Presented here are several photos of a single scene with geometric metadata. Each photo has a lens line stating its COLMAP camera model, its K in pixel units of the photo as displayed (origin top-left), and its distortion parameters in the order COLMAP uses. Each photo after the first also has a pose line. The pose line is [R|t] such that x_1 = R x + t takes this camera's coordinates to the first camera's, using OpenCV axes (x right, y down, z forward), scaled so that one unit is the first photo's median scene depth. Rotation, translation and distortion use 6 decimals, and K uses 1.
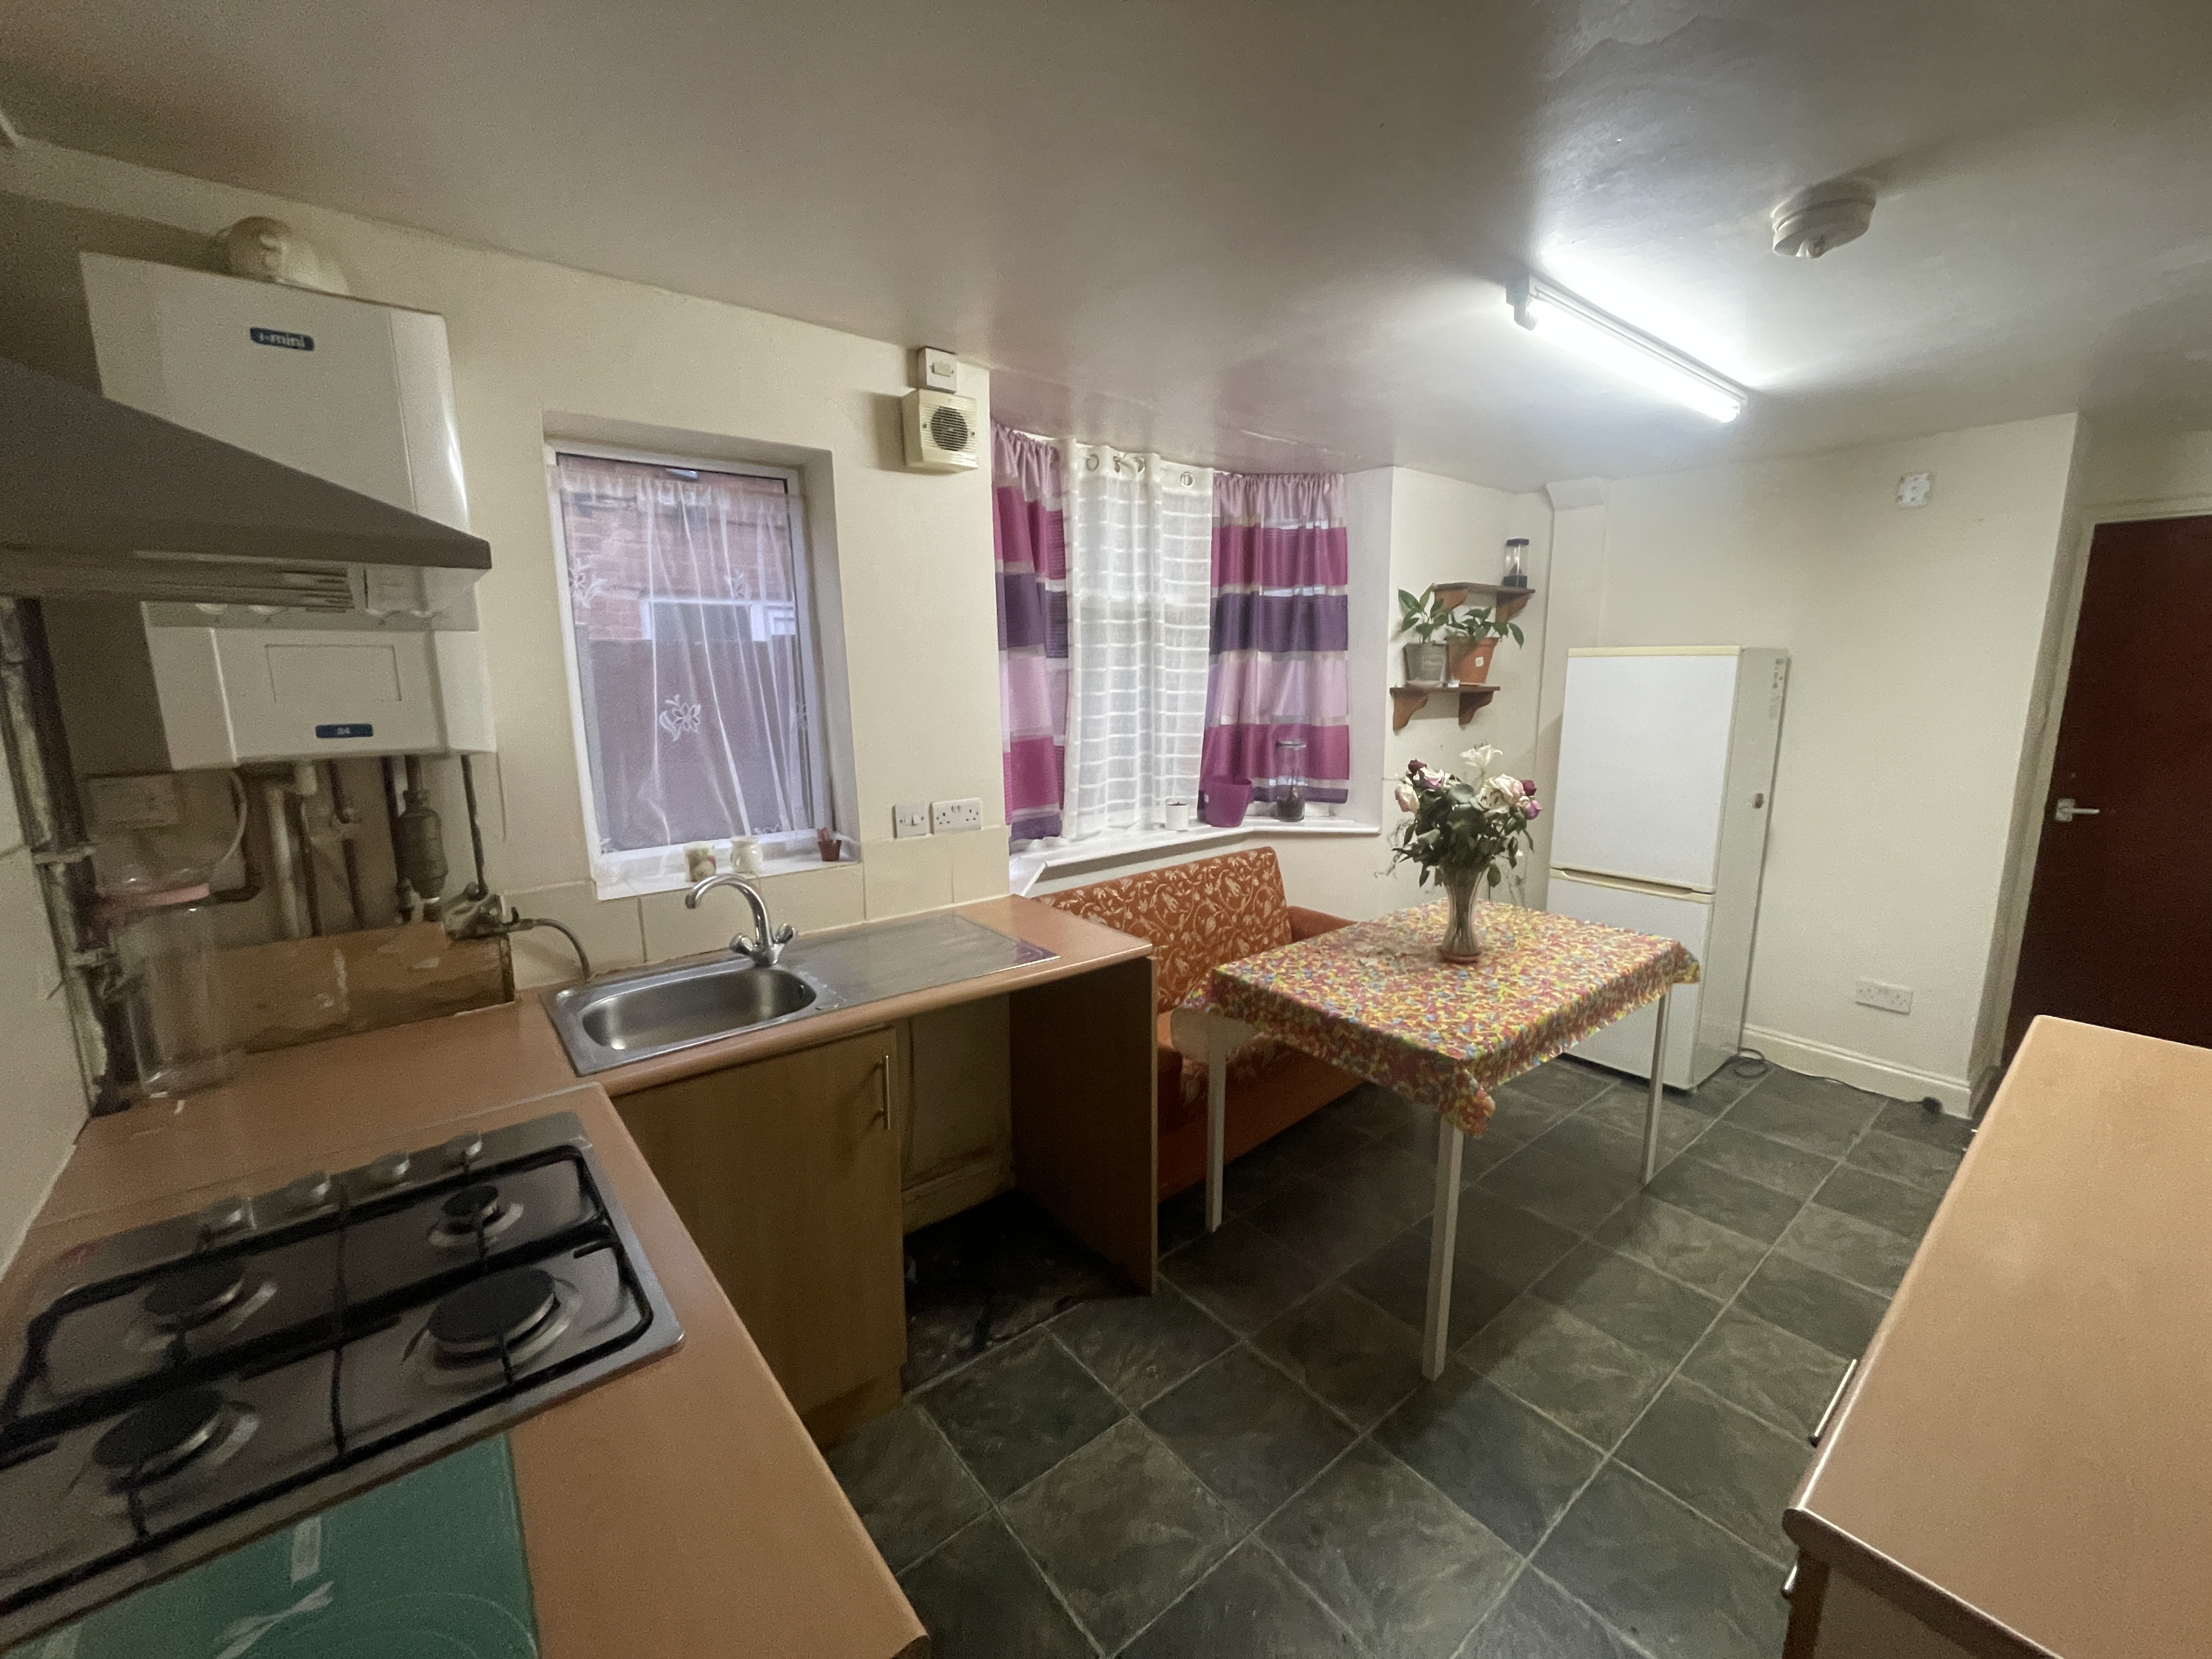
lens RADIAL K [[892.1, 0, 1105.2], [0, 892.1, 835.9], [0, 0, 1]] dist [0.000028, 0.000117]
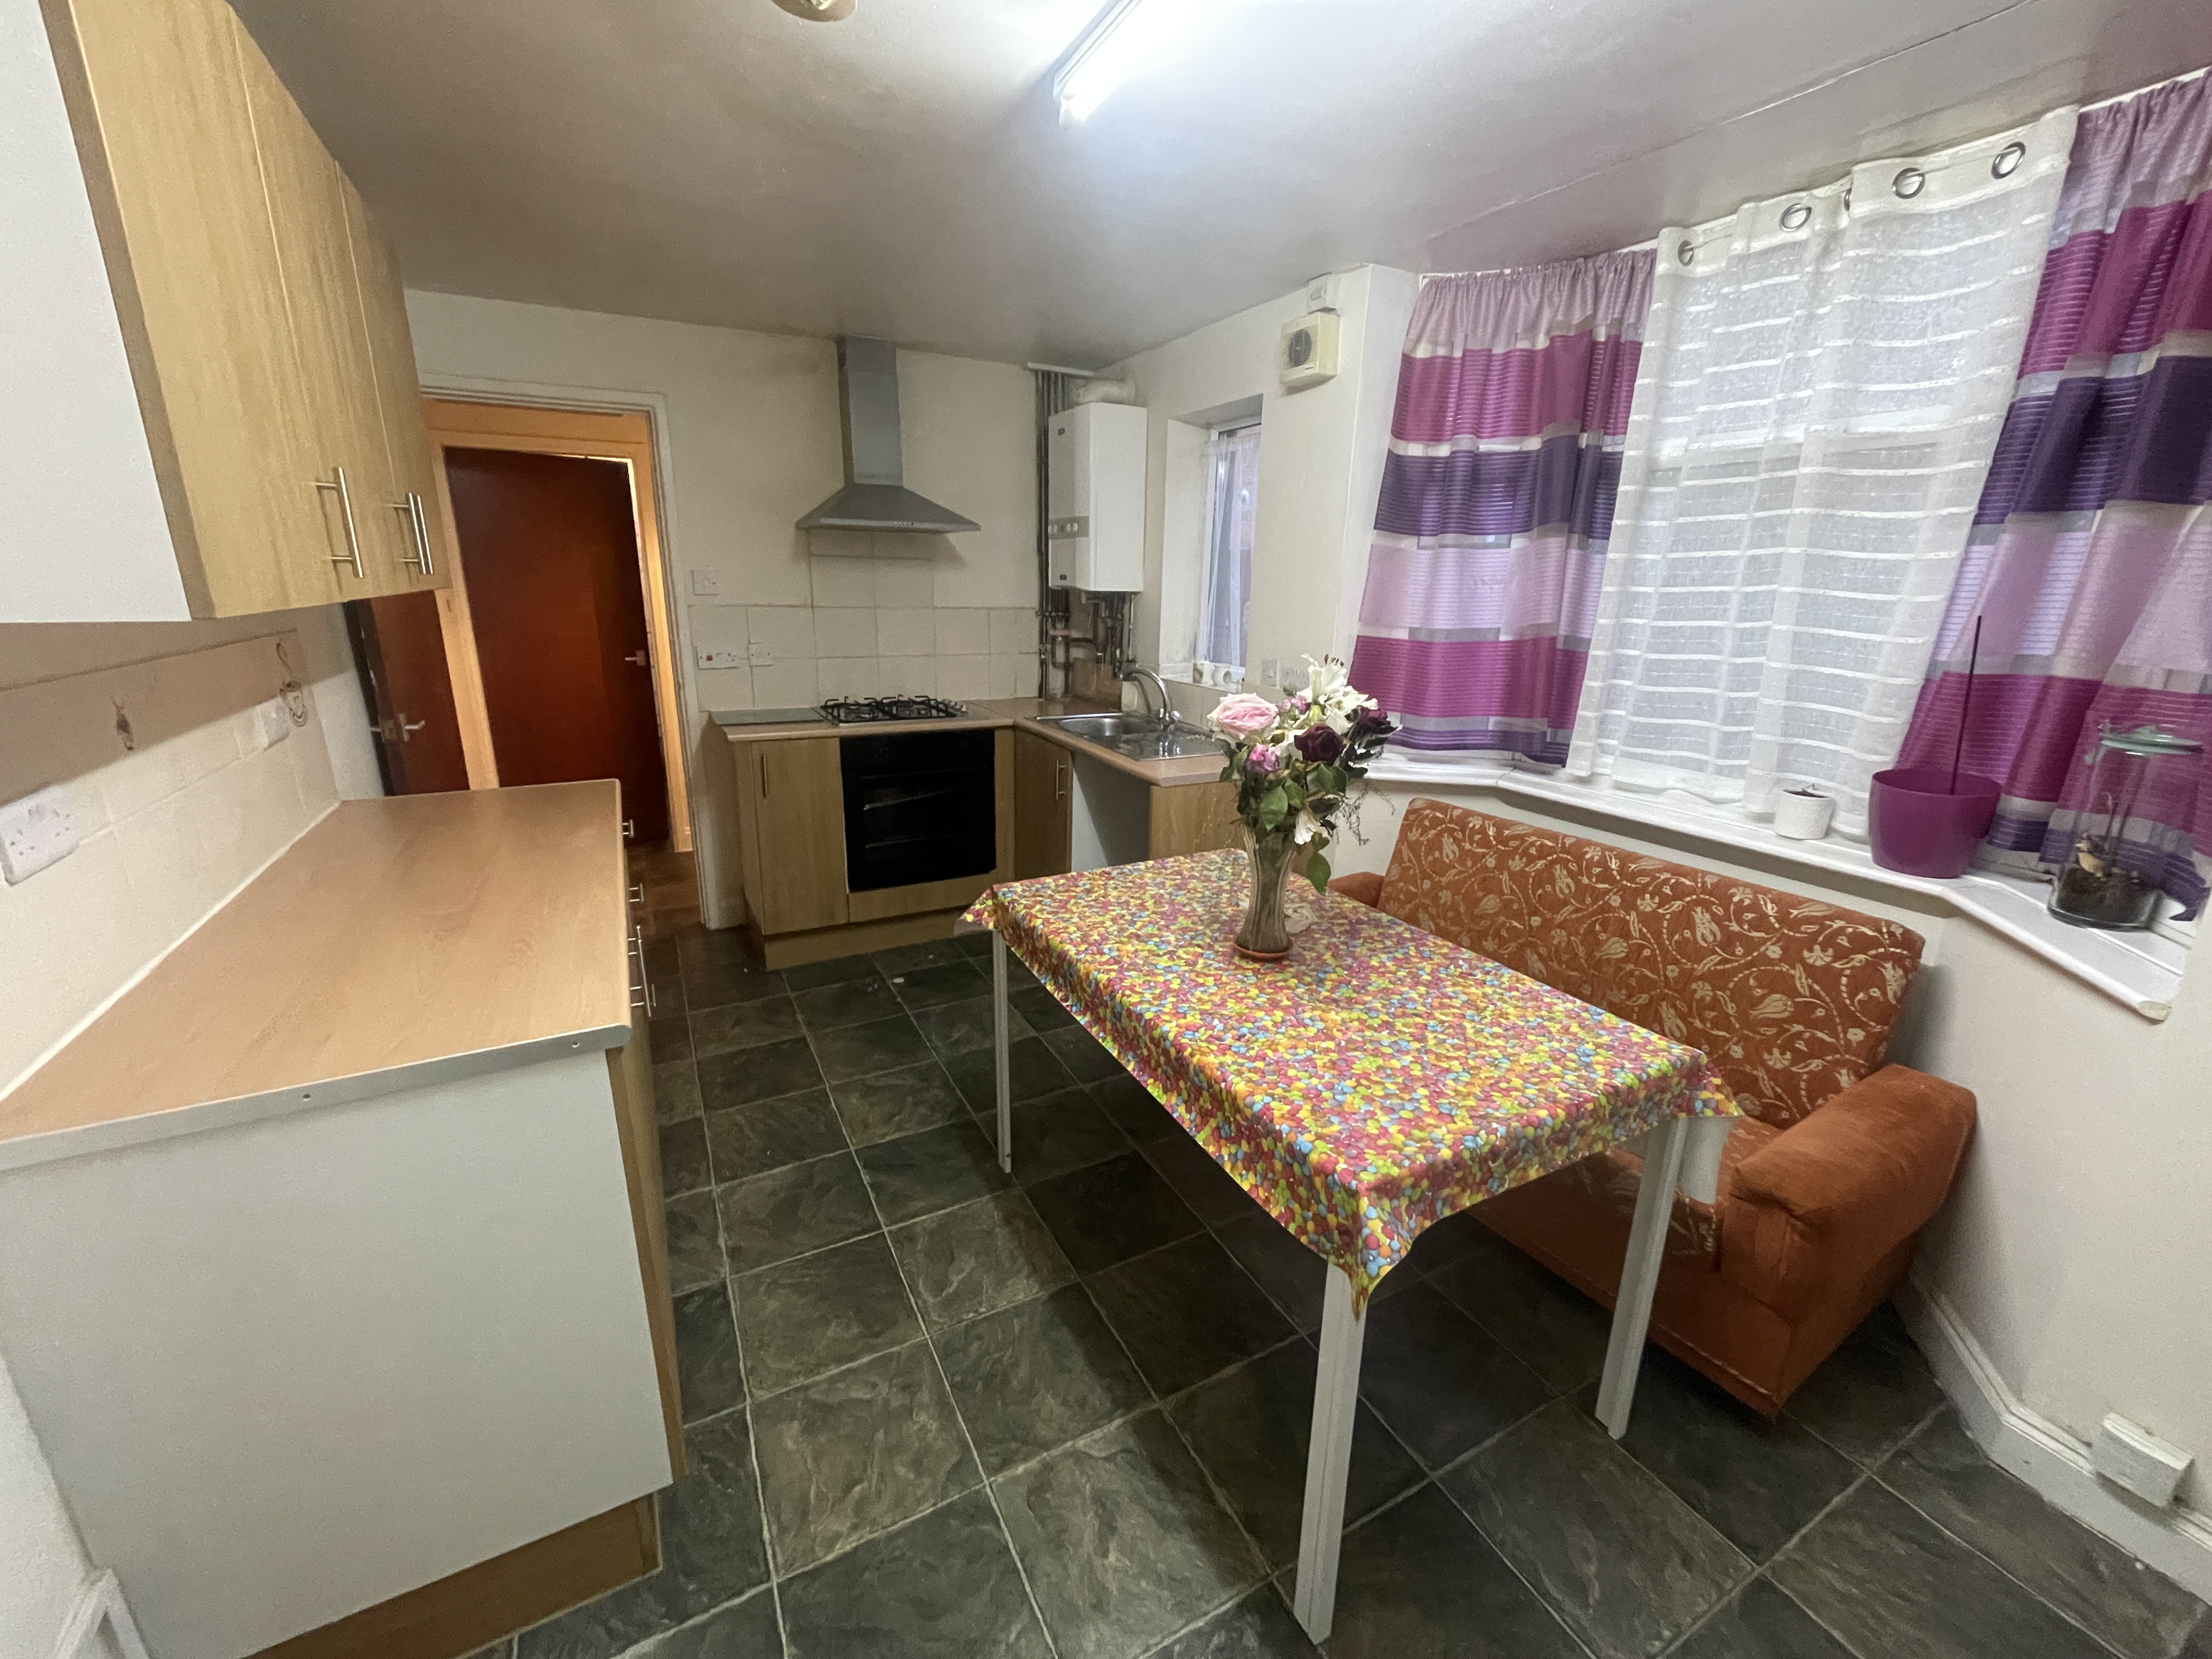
lens RADIAL K [[892.1, 0, 1102.7], [0, 892.1, 827.1], [0, 0, 1]] dist [0.000028, 0.000117]
pose [[-0.194891, 0.268748, -0.943288, 0.842820], [-0.198747, 0.930957, 0.306297, -0.118381], [0.960477, 0.247171, -0.128023, 0.743704]]
